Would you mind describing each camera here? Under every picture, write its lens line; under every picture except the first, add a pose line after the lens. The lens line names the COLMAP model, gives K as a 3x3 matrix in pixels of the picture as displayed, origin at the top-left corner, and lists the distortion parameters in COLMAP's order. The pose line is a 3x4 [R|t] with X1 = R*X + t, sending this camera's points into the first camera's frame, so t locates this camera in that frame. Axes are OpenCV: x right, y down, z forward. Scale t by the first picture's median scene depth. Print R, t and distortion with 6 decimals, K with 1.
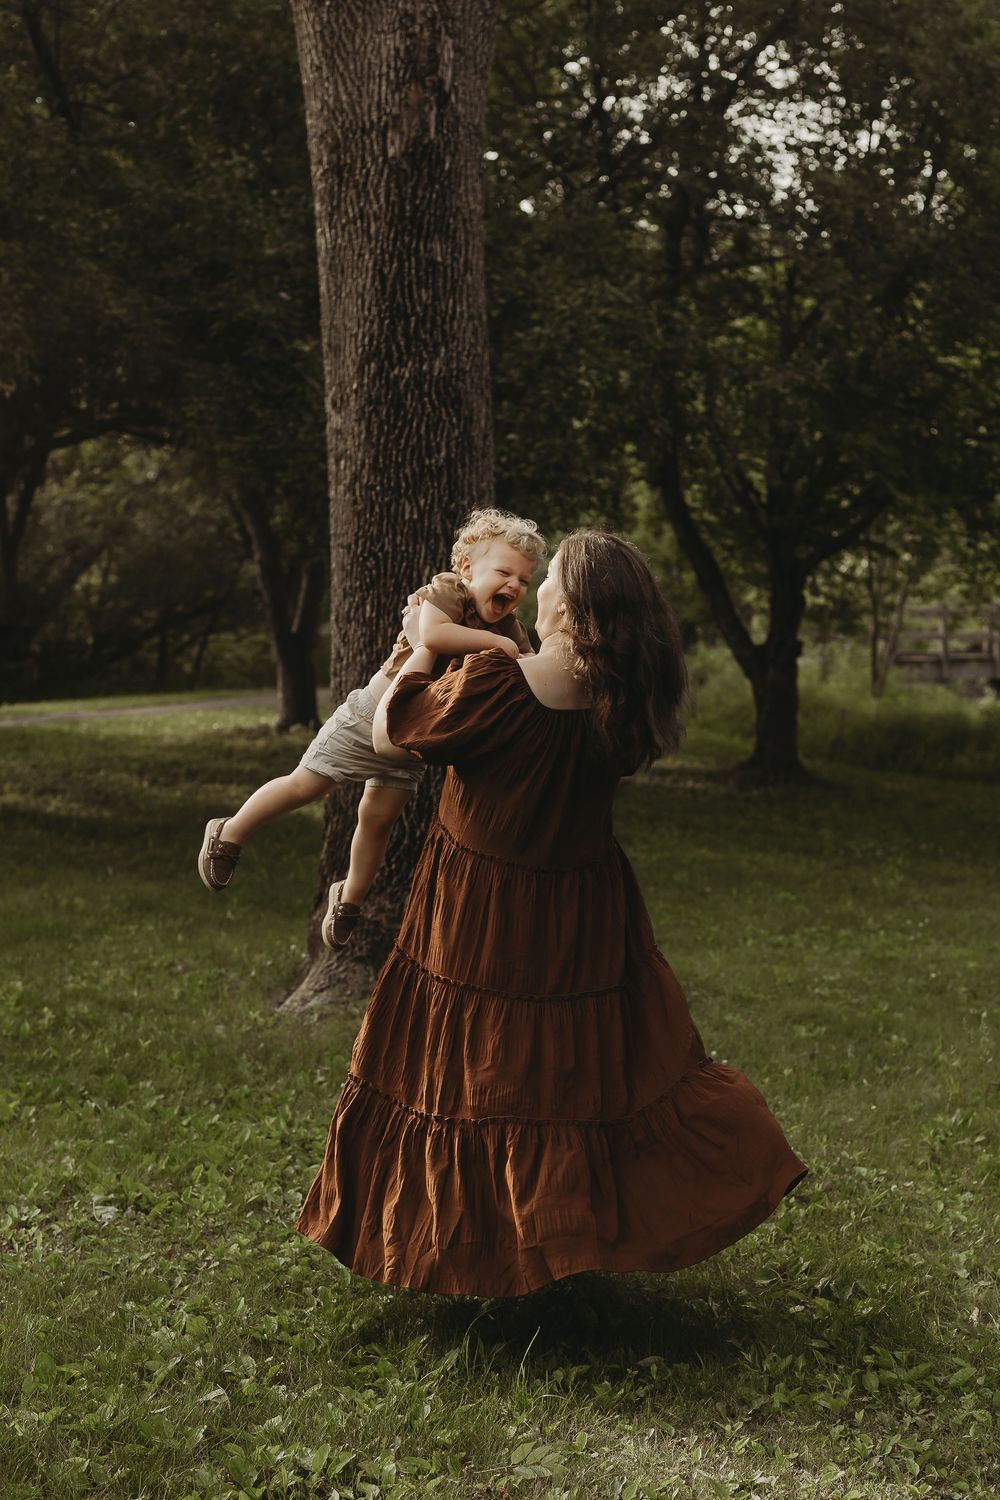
lens RADIAL K [[2505.0, 0, 630.1], [0, 2505.0, 839.1], [0, 0, 1]] dist [0.002461, -0.012316]
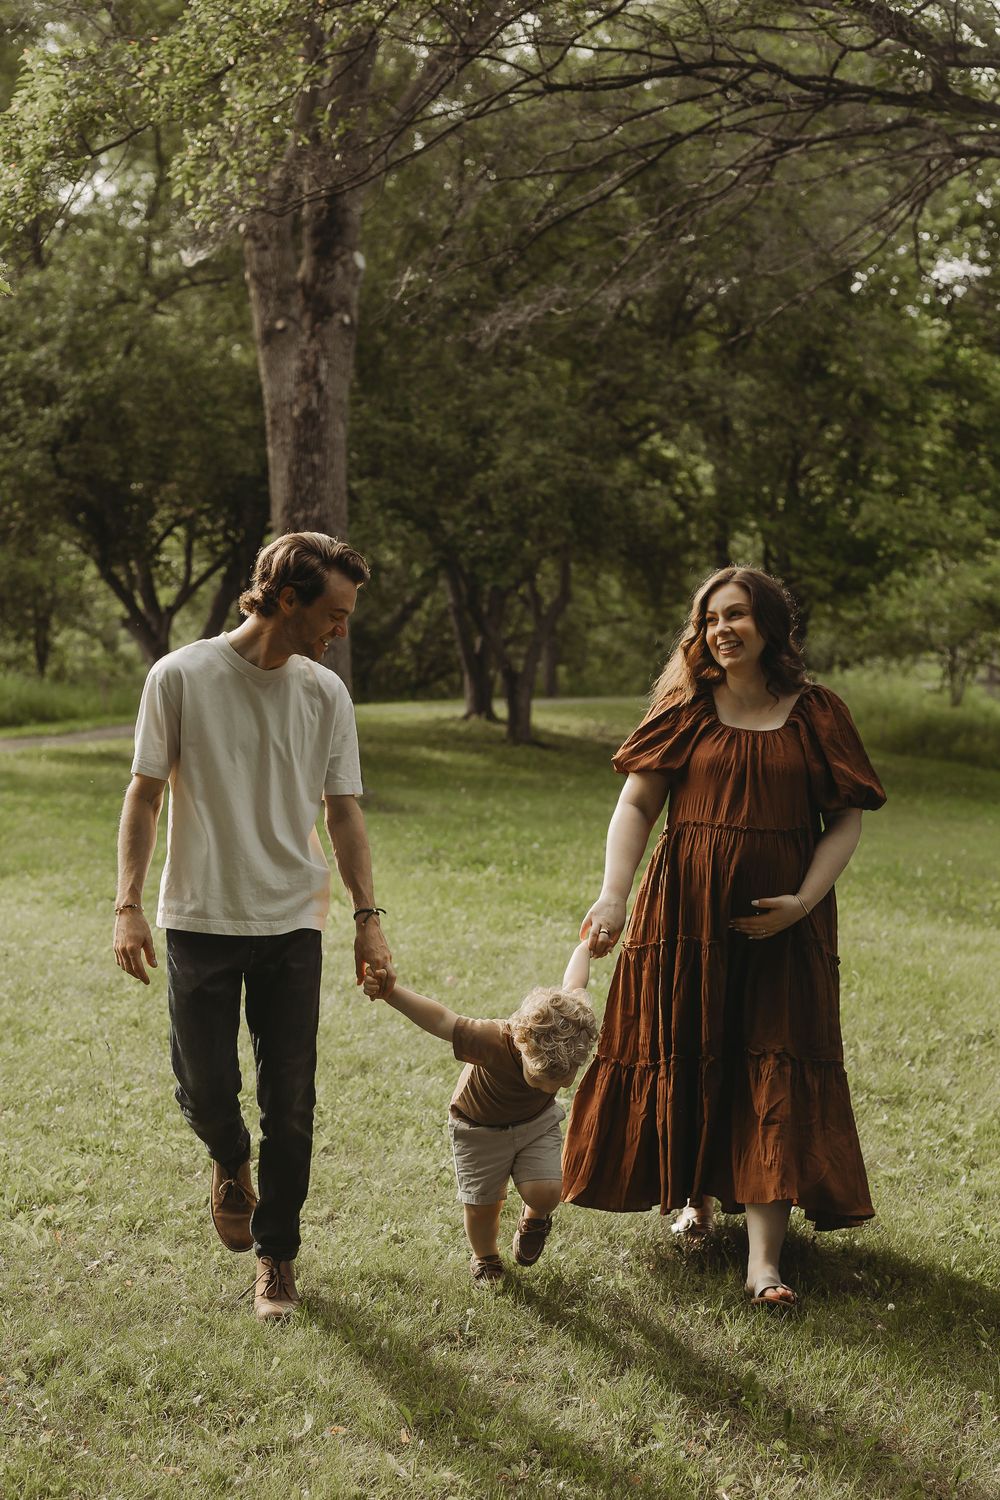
lens RADIAL K [[2225.7, 0, 496.1], [0, 2225.7, 860.9], [0, 0, 1]] dist [-0.043905, 0.099900]
pose [[0.975812, 0.023745, -0.217317, 0.498240], [-0.023016, 0.999718, 0.005882, 0.096450], [0.217395, -0.000738, 0.976083, -0.834312]]
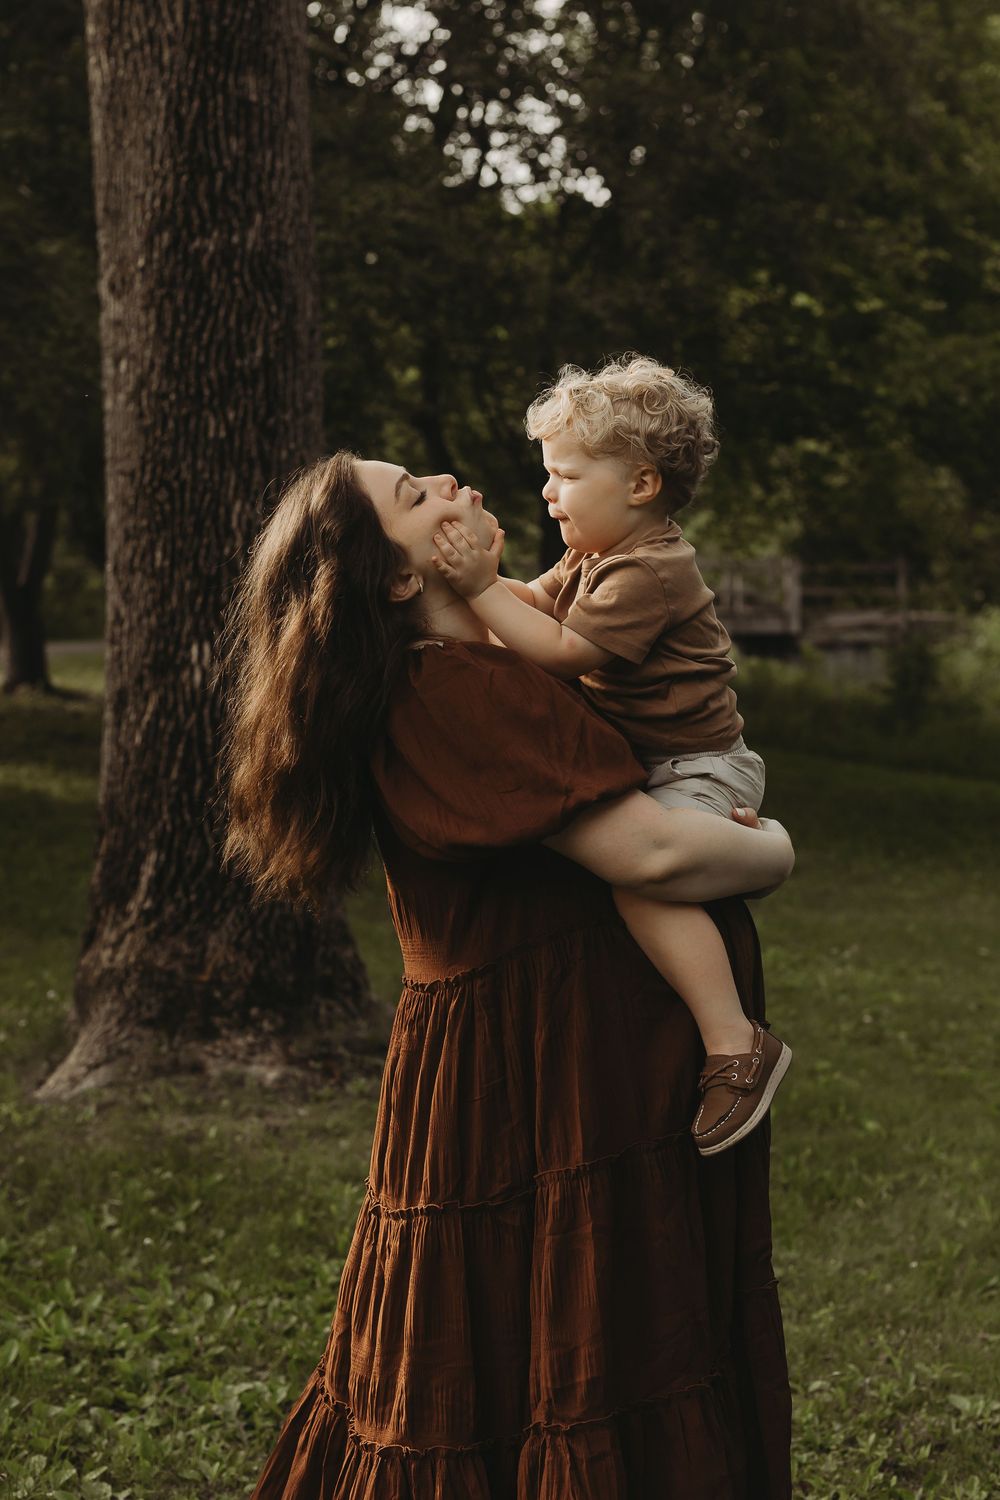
lens RADIAL K [[2449.8, 0, 572.7], [0, 2449.8, 718.2], [0, 0, 1]] dist [-0.004552, 0.003113]
pose [[0.995641, -0.001356, 0.093256, -0.049372], [0.003989, 0.999598, -0.028060, -0.021718], [-0.093181, 0.028310, 0.995247, 0.254955]]
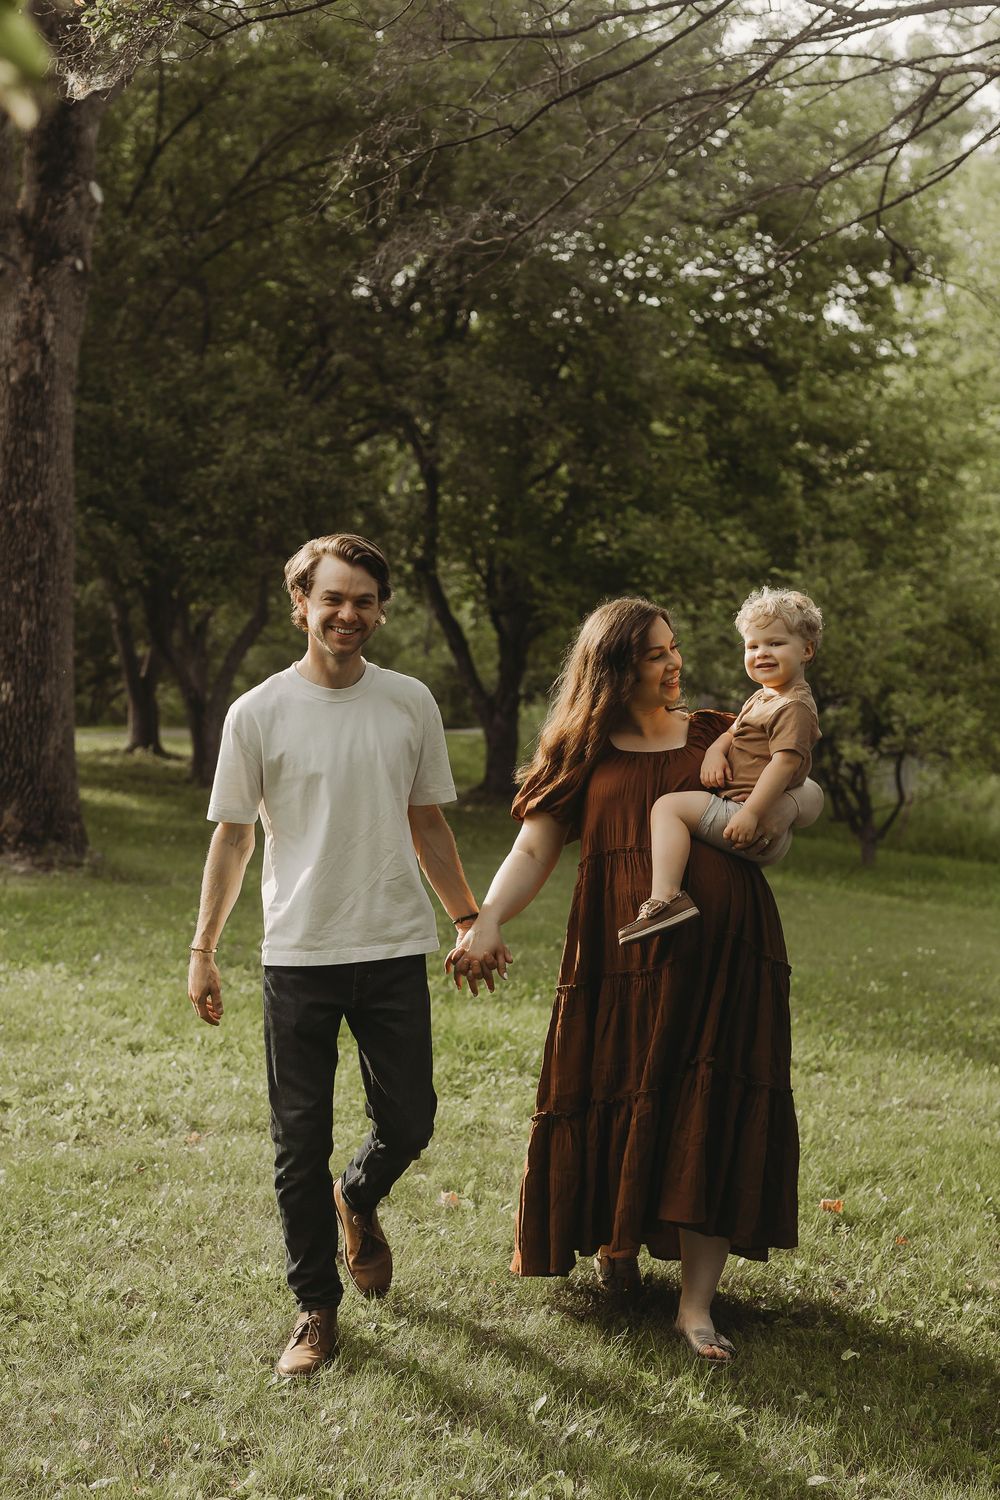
lens RADIAL K [[2346.7, 0, 495.4], [0, 2346.7, 860.2], [0, 0, 1]] dist [-0.016354, -0.011050]
pose [[0.998227, 0.036792, -0.046788, 0.322090], [-0.037498, 0.999194, -0.014304, 0.066550], [0.046224, 0.016033, 0.998802, -0.587293]]
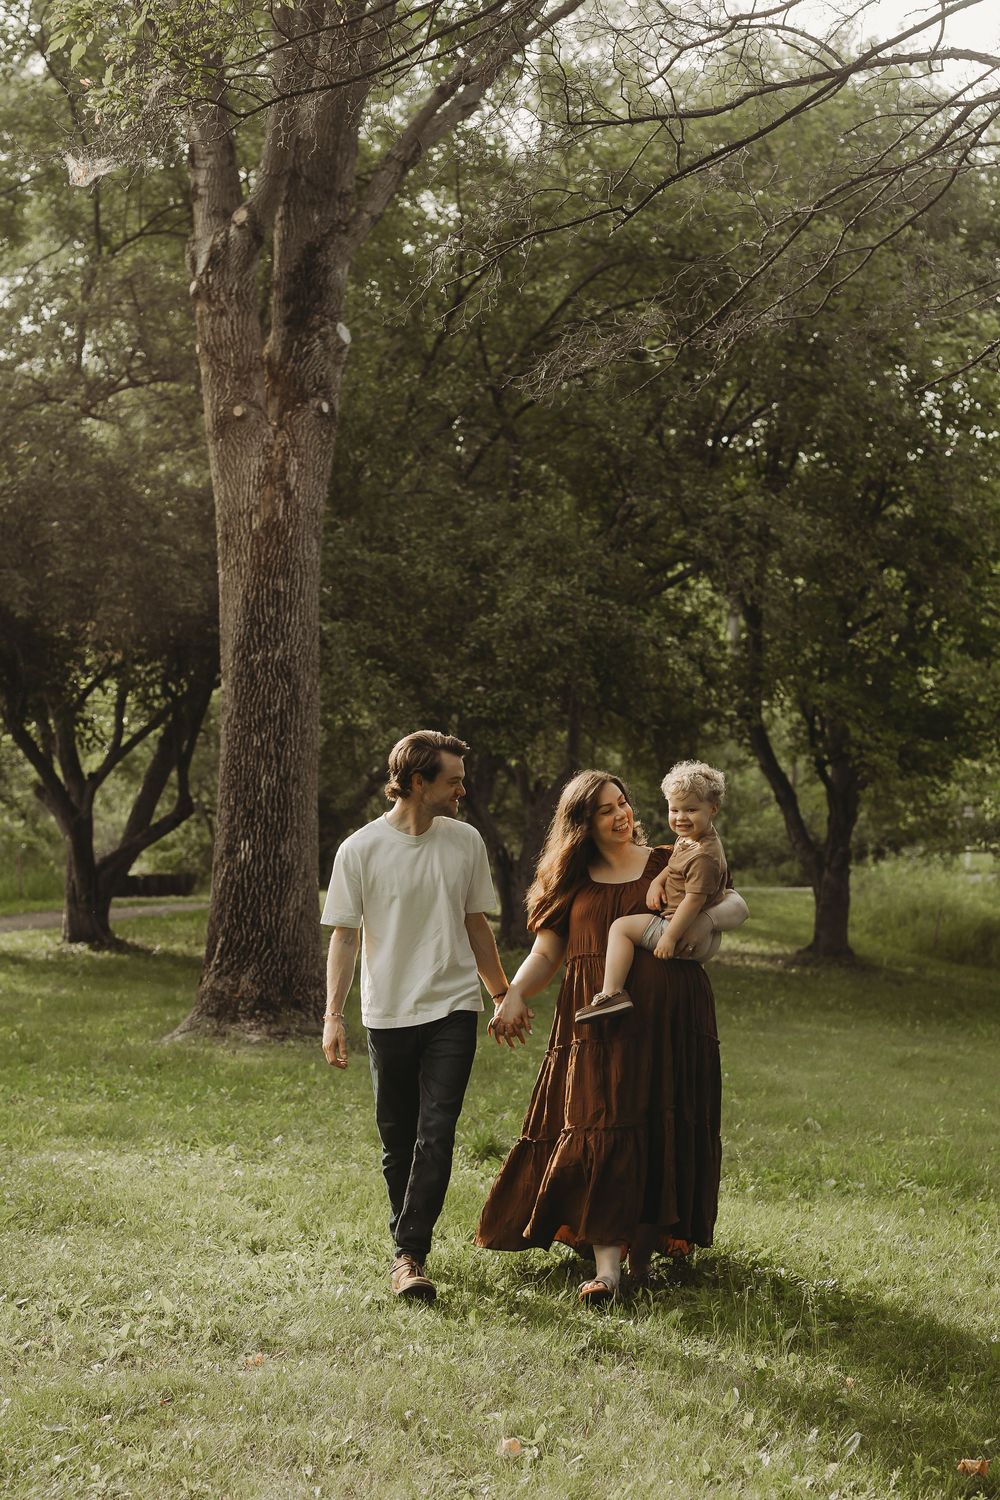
lens RADIAL K [[2410.5, 0, 517.3], [0, 2410.5, 758.7], [0, 0, 1]] dist [-0.006653, -0.021901]
pose [[0.980216, 0.016023, -0.197282, 0.390111], [-0.039809, 0.992310, -0.117200, 0.058374], [0.193887, 0.122735, 0.973316, -0.498715]]
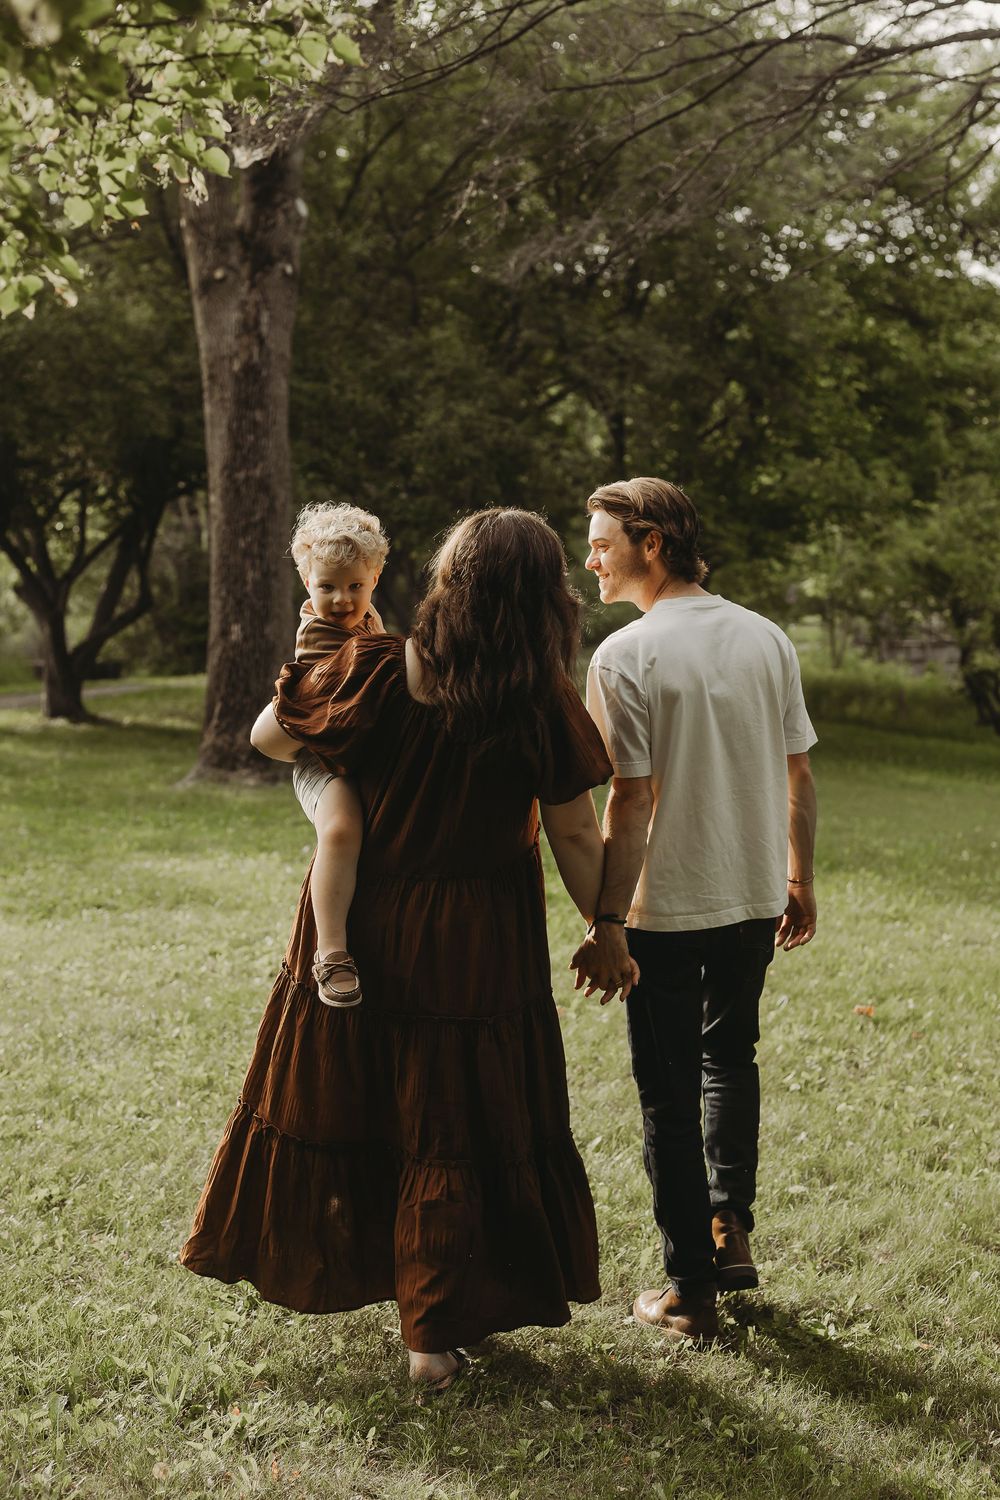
lens RADIAL K [[2166.8, 0, 523.4], [0, 2166.8, 683.3], [0, 0, 1]] dist [0.002055, -0.083717]
pose [[0.990933, 0.001575, -0.134347, 0.371639], [-0.009511, 0.998245, -0.058453, 0.081564], [0.134019, 0.059201, 0.989209, -0.692469]]
